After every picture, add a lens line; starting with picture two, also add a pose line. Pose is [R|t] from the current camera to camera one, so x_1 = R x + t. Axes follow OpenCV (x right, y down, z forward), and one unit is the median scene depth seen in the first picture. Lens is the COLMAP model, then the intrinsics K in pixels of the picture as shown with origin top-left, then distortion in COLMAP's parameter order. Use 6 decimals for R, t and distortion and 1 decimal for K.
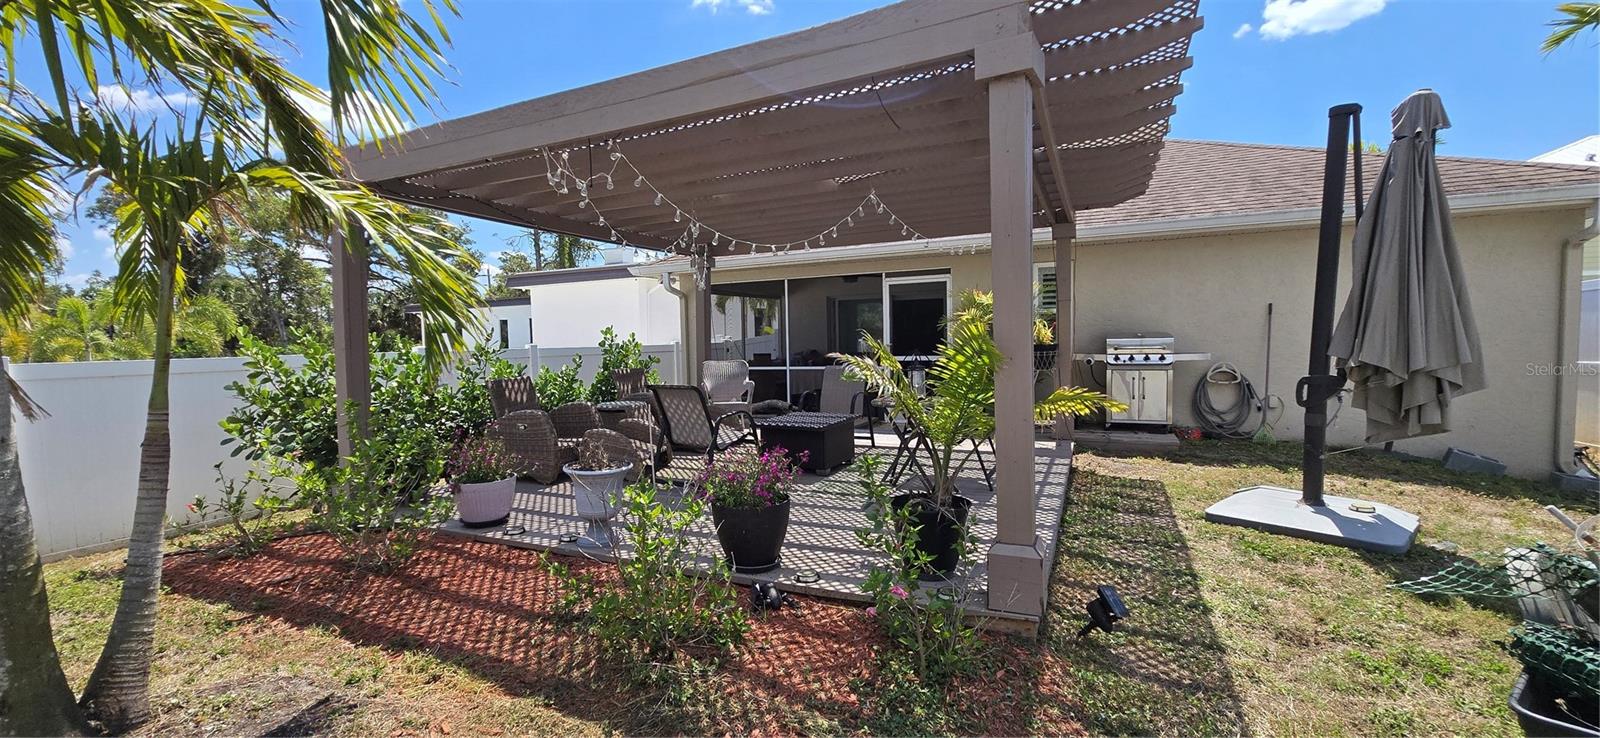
lens RADIAL K [[644.3, 0, 782.7], [0, 644.3, 364.0], [0, 0, 1]] dist [-0.015768, 0.000180]
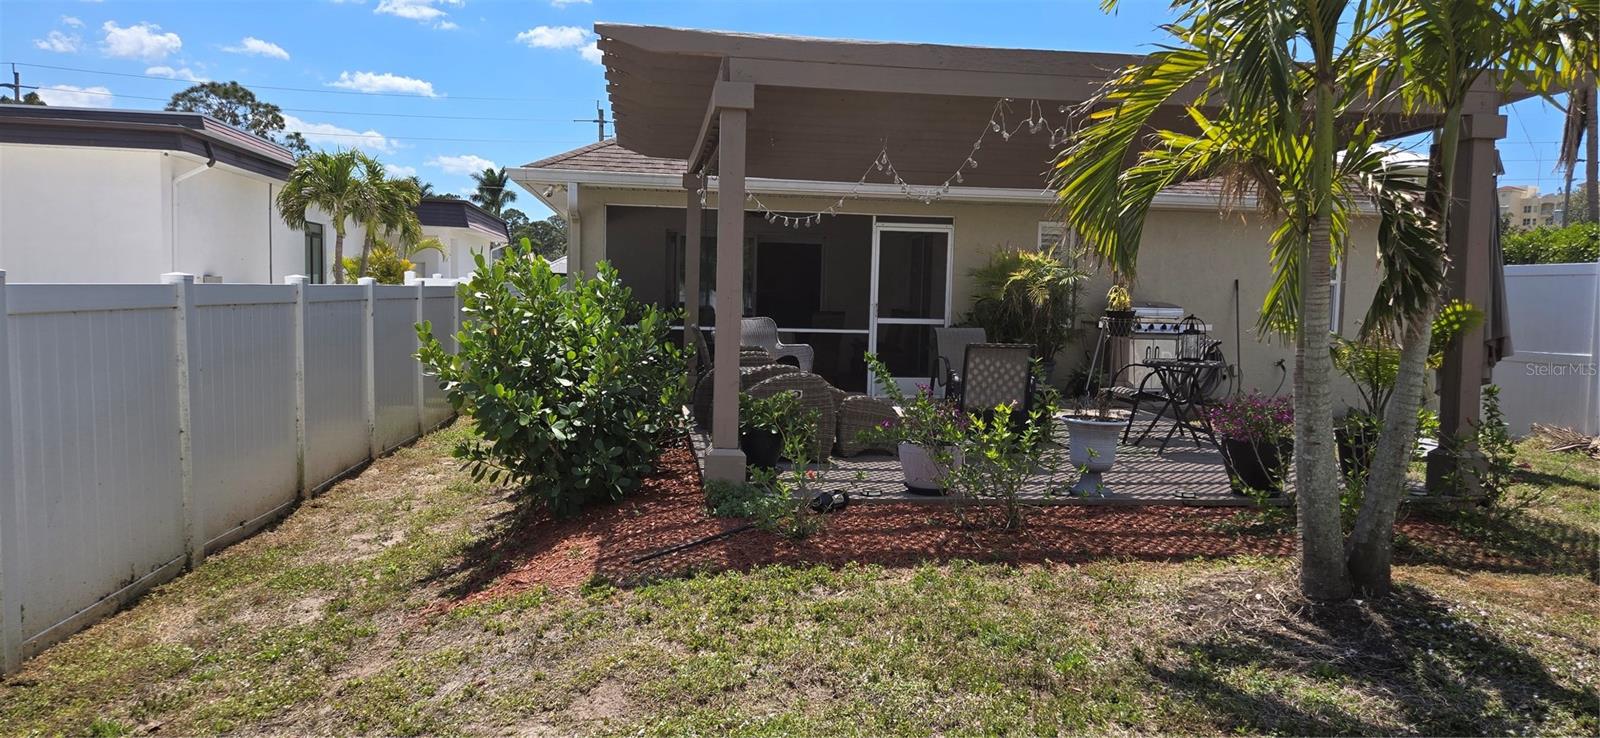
lens RADIAL K [[1063.9, 0, 800.9], [0, 1063.9, 364.1], [0, 0, 1]] dist [0.095065, -0.085702]
pose [[0.822691, 0.004625, 0.568470, -0.710605], [-0.022489, 0.999449, 0.024416, 0.016468], [-0.568044, -0.032871, 0.822342, -0.069714]]
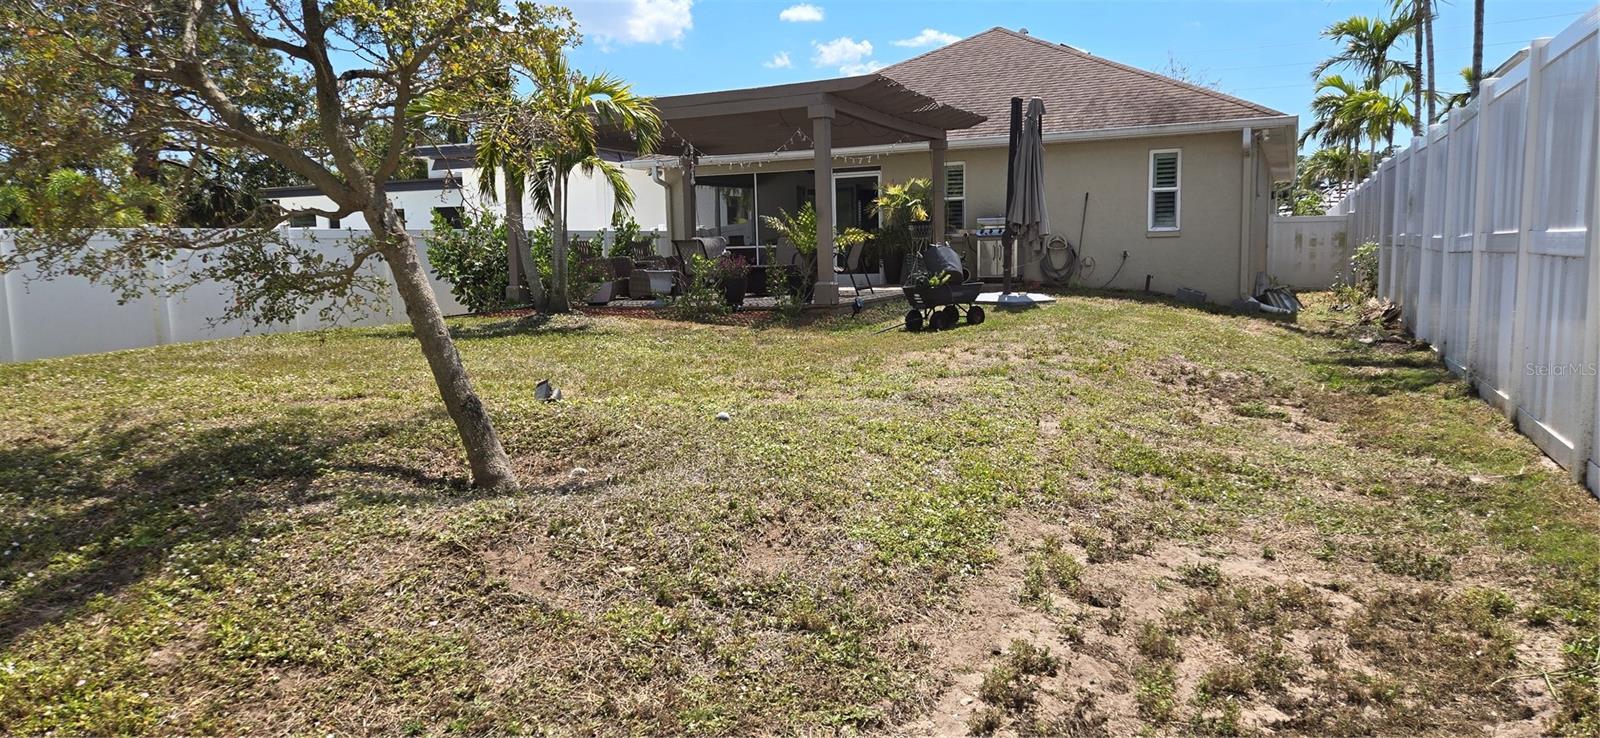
lens RADIAL K [[1071.6, 0, 799.6], [0, 1071.6, 376.1], [0, 0, 1]] dist [0.061905, -0.048725]
pose [[0.999628, -0.003960, 0.026967, 0.035841], [0.001865, 0.997009, 0.077259, 0.105463], [-0.027192, -0.077180, 0.996646, -1.181510]]
